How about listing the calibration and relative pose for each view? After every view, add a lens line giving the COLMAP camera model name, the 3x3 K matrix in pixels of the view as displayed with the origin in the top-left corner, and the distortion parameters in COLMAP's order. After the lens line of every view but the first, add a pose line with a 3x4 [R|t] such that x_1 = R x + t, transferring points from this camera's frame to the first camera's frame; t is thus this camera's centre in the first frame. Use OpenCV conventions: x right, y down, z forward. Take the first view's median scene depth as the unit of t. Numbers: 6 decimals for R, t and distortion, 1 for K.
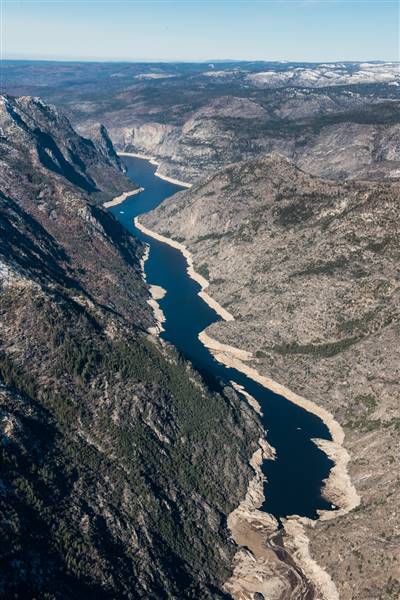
lens RADIAL K [[807.0, 0, 196.6], [0, 807.0, 297.8], [0, 0, 1]] dist [0.155237, 0.013163]
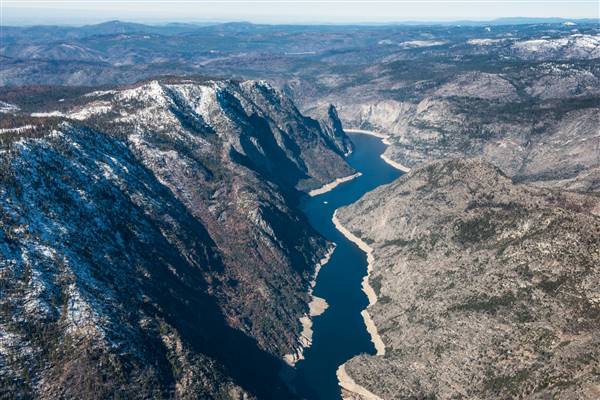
lens RADIAL K [[807.0, 0, 300.0], [0, 807.0, 200.0], [0, 0, 1]] dist [0.155237, 0.013163]
pose [[0.967738, 0.047541, -0.247434, 0.136893], [-0.060091, 0.997248, -0.043415, -0.077019], [0.244689, 0.056883, 0.967932, 0.075112]]
